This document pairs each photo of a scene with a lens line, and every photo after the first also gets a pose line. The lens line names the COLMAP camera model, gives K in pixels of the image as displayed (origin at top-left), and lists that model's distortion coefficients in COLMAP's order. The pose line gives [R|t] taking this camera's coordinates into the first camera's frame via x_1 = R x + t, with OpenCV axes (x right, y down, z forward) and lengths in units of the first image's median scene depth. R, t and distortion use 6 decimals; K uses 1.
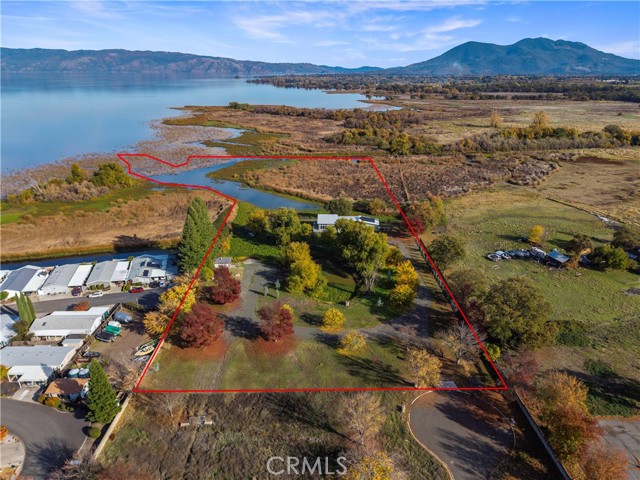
lens RADIAL K [[425.5, 0, 317.8], [0, 425.5, 242.2], [0, 0, 1]] dist [0.018115, -0.022379]
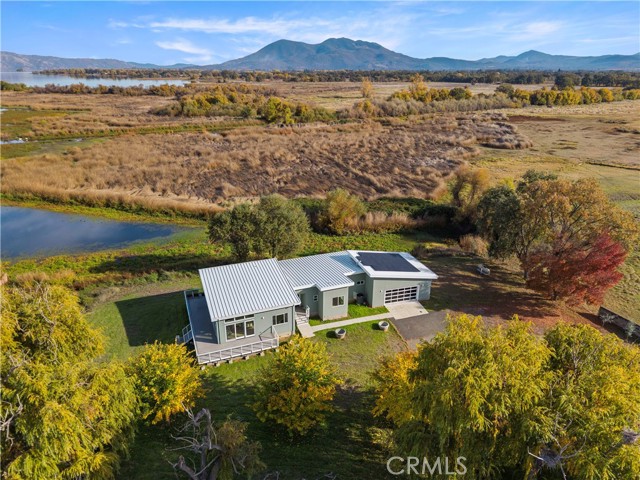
lens RADIAL K [[425.5, 0, 315.5], [0, 425.5, 239.0], [0, 0, 1]] dist [0.018115, -0.022379]
pose [[0.924604, -0.138084, 0.355021, -0.012053], [0.140242, 0.989920, 0.019784, -0.042818], [-0.354174, 0.031496, 0.934649, 0.401637]]
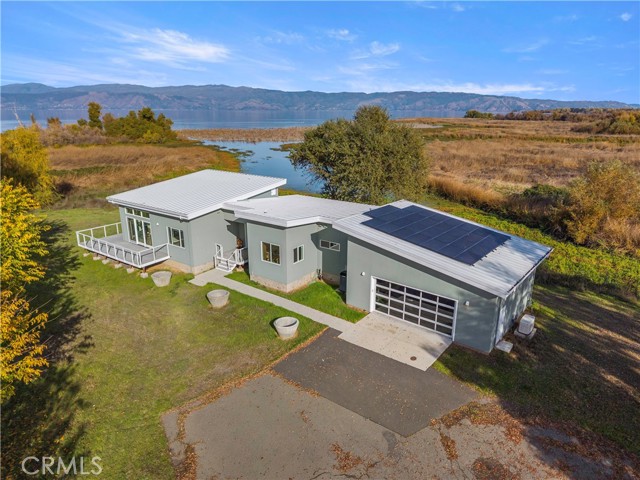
lens RADIAL K [[425.5, 0, 323.6], [0, 425.5, 238.5], [0, 0, 1]] dist [0.018115, -0.022379]
pose [[0.826032, 0.159644, -0.540541, 0.083905], [-0.211503, 0.976760, -0.034732, -0.021505], [0.522434, 0.143015, 0.840600, 0.469879]]
